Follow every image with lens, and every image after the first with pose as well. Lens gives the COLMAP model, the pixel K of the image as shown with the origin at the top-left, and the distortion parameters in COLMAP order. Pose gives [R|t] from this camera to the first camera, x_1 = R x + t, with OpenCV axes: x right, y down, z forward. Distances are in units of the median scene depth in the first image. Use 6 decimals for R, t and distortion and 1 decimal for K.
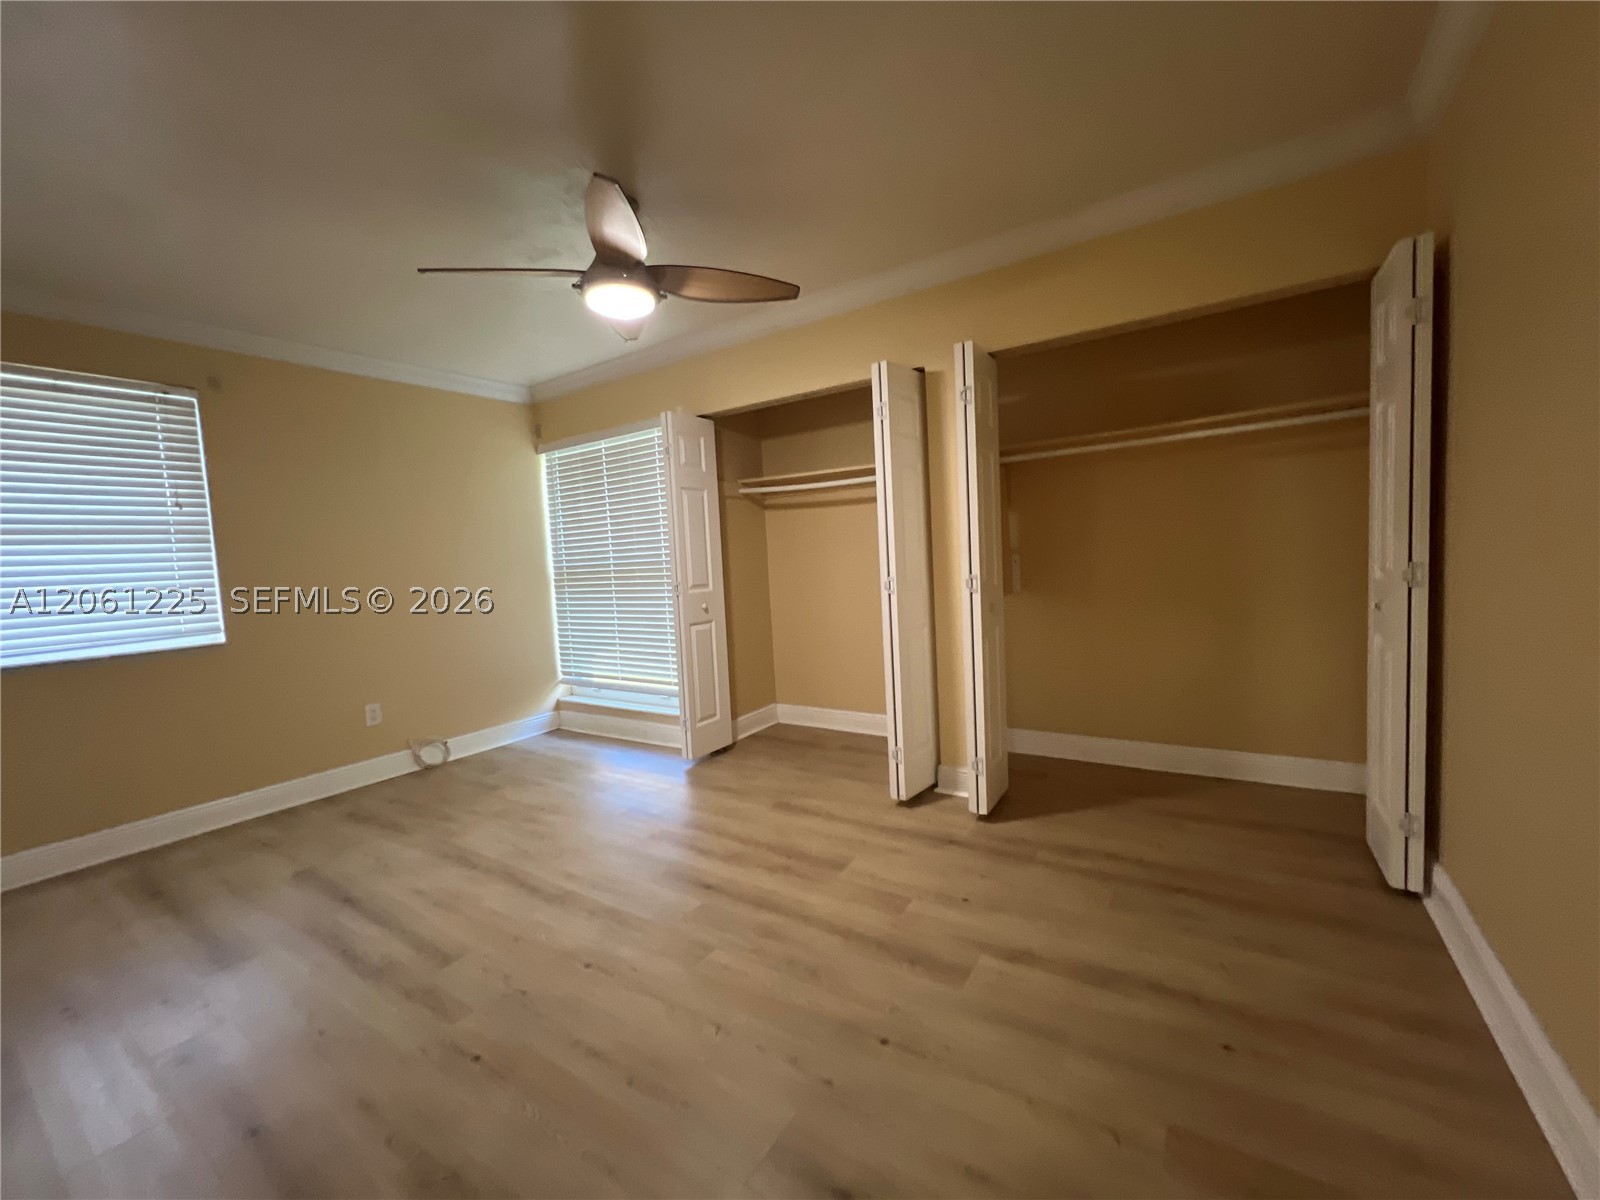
lens RADIAL K [[642.9, 0, 800.0], [0, 642.9, 600.0], [0, 0, 1]] dist [-0.000611, -0.000008]
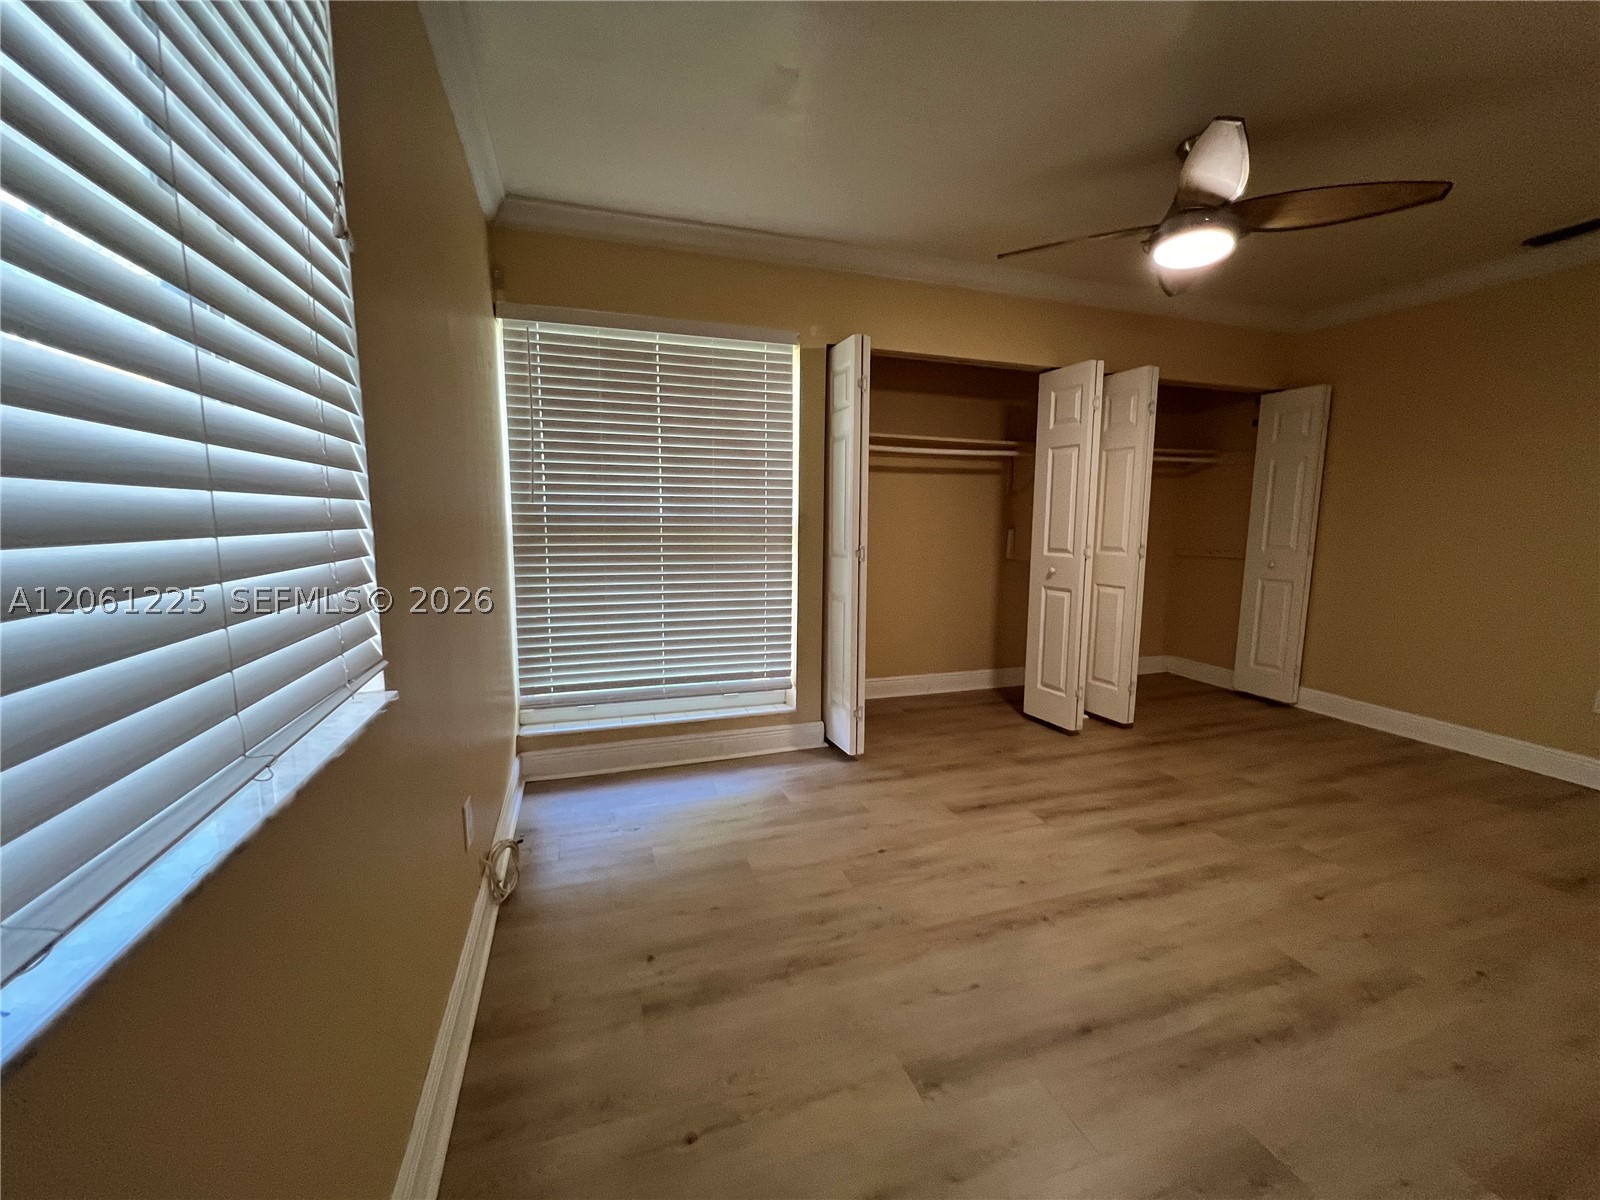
lens RADIAL K [[636.6, 0, 800.0], [0, 636.6, 600.0], [0, 0, 1]] dist [-0.003455, 0.000328]
pose [[0.609203, -0.044058, 0.791789, -1.185744], [0.013871, 0.998895, 0.044910, 0.005514], [-0.792893, -0.016377, 0.609141, 0.739118]]
